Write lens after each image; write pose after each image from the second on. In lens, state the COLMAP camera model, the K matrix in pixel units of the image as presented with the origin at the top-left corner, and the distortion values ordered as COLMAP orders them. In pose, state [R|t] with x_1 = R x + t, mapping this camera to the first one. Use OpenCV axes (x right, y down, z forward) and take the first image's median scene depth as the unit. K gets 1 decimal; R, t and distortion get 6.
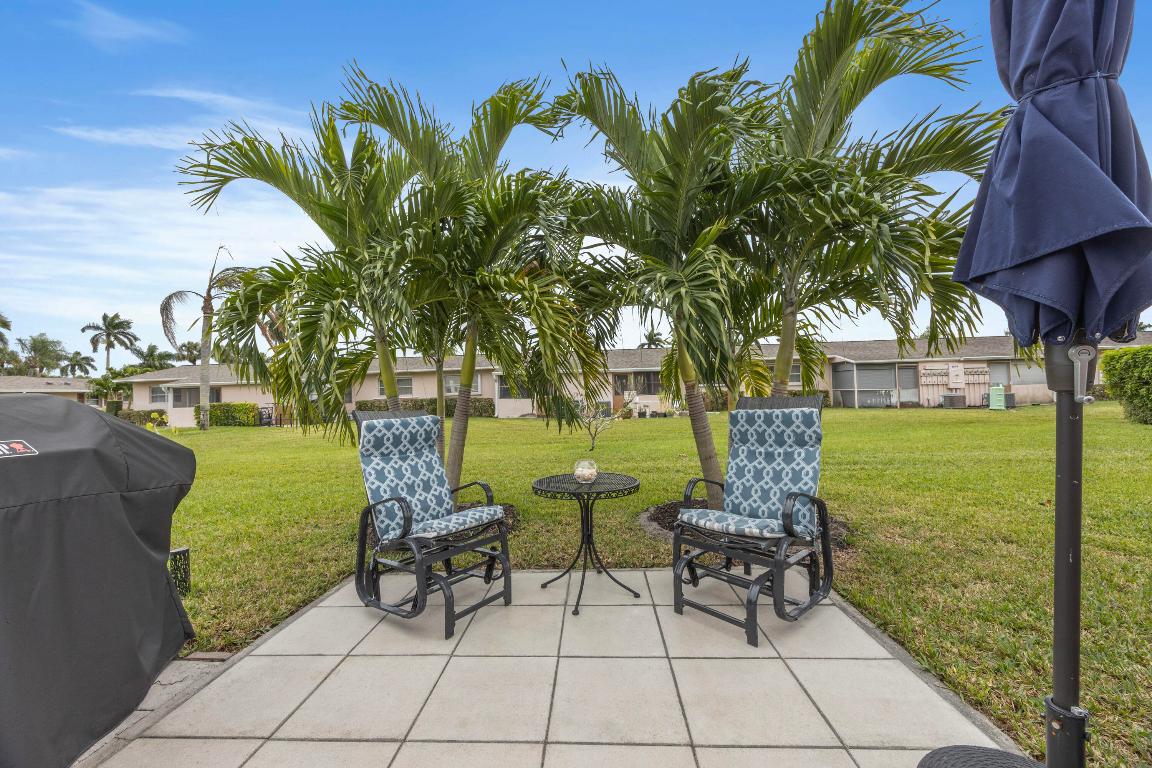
lens RADIAL K [[421.6, 0, 576.0], [0, 421.6, 384.0], [0, 0, 1]] dist [-0.000232, -0.000055]
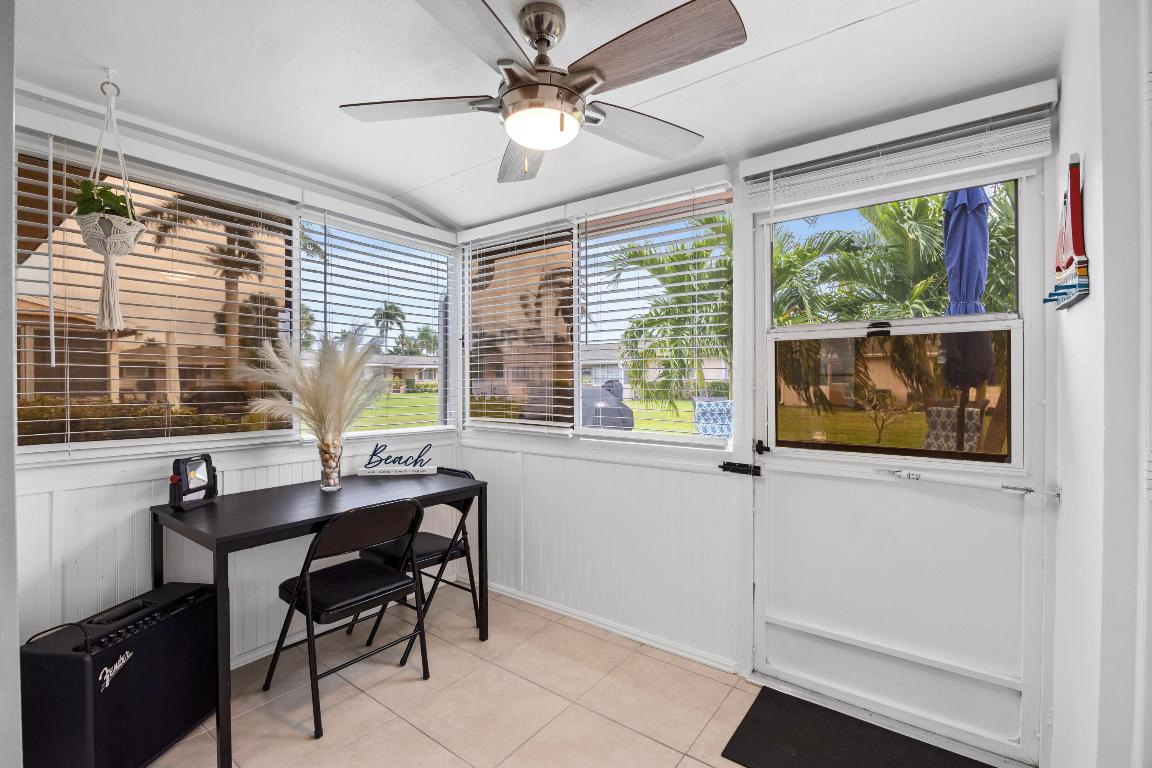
lens RADIAL K [[505.7, 0, 576.0], [0, 505.7, 384.0], [0, 0, 1]] dist [0.000178, 0.000018]
pose [[0.835246, 0.033008, -0.548884, 0.314998], [-0.009272, 0.998900, 0.045960, -0.096794], [0.549798, -0.033298, 0.834634, -1.258392]]
